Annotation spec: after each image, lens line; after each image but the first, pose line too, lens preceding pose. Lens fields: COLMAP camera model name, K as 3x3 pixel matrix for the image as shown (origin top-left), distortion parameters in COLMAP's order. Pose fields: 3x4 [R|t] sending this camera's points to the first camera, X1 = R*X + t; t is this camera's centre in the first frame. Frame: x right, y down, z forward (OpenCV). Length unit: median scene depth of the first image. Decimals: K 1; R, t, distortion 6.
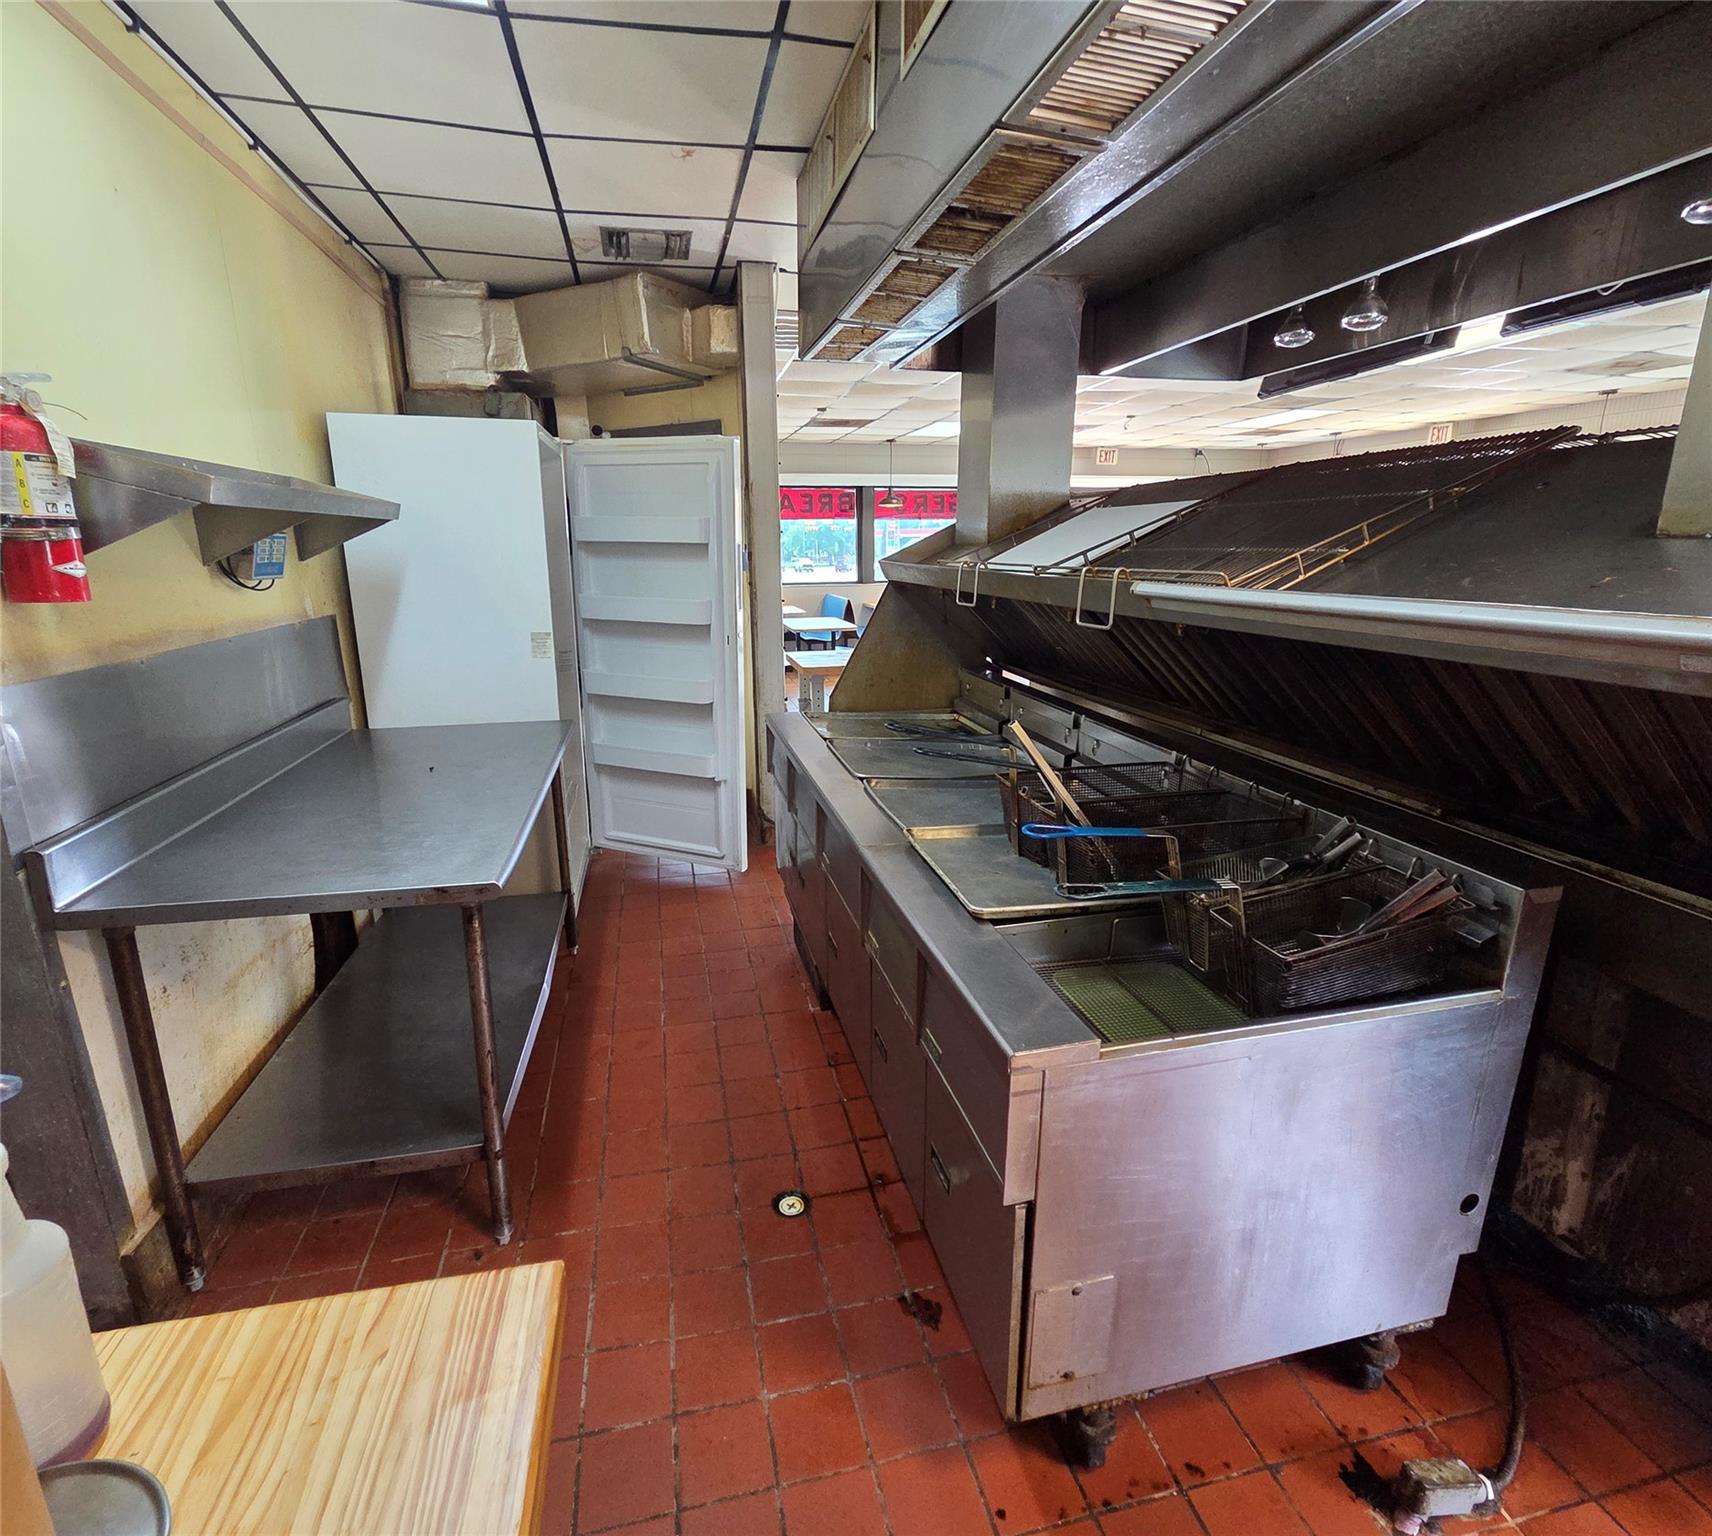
lens RADIAL K [[839.8, 0, 856.0], [0, 839.8, 768.0], [0, 0, 1]] dist [-0.001467, -0.002578]
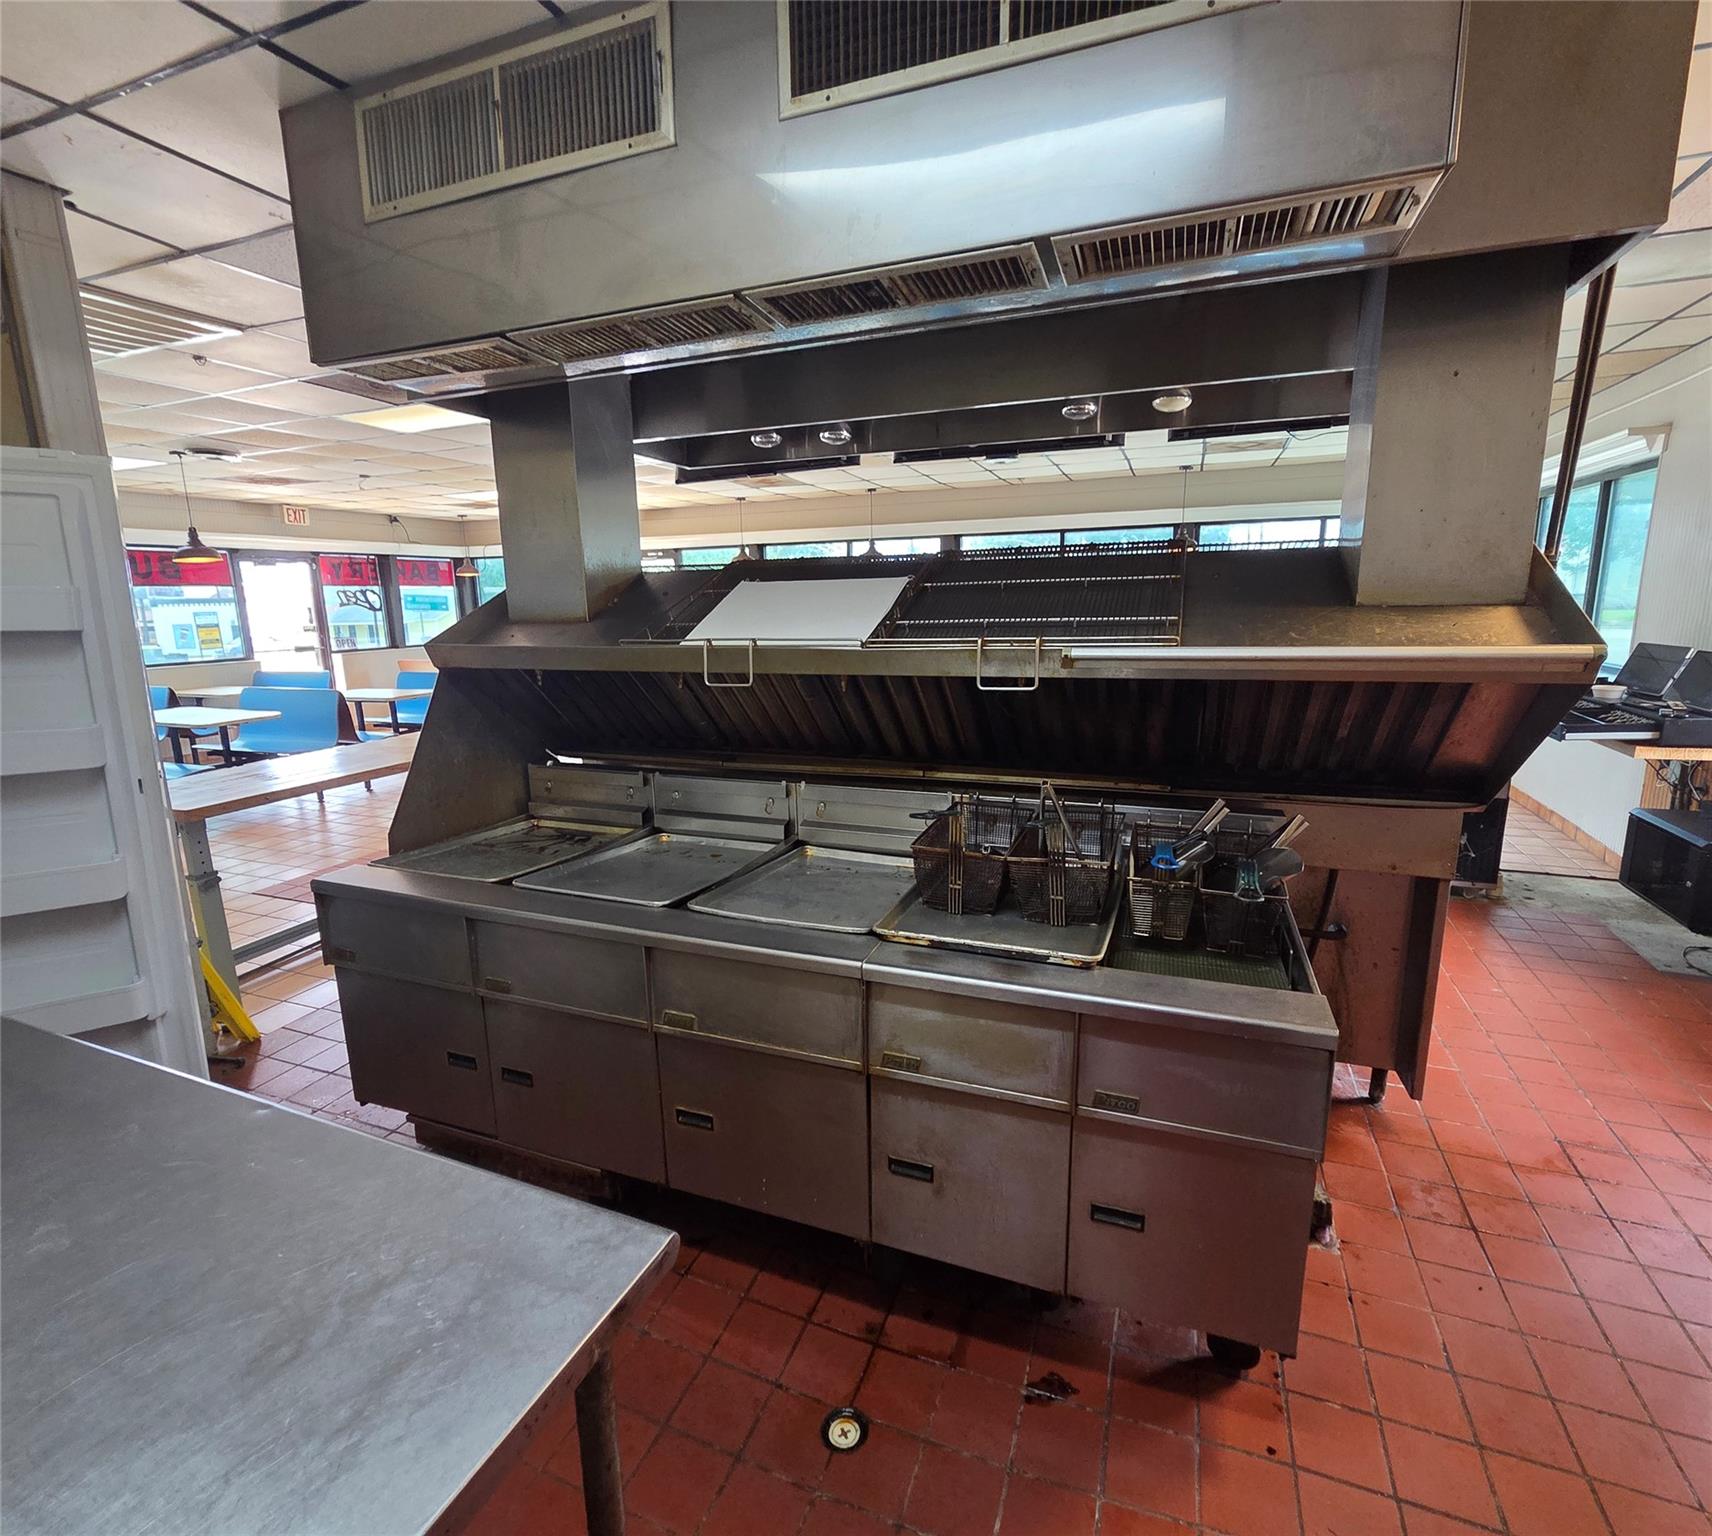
lens RADIAL K [[839.8, 0, 856.0], [0, 839.8, 768.0], [0, 0, 1]] dist [-0.001467, -0.002578]
pose [[0.566588, -0.166865, 0.806929, -0.380604], [0.227687, 0.972858, 0.041306, -0.079668], [-0.791920, 0.160324, 0.589203, 0.259240]]
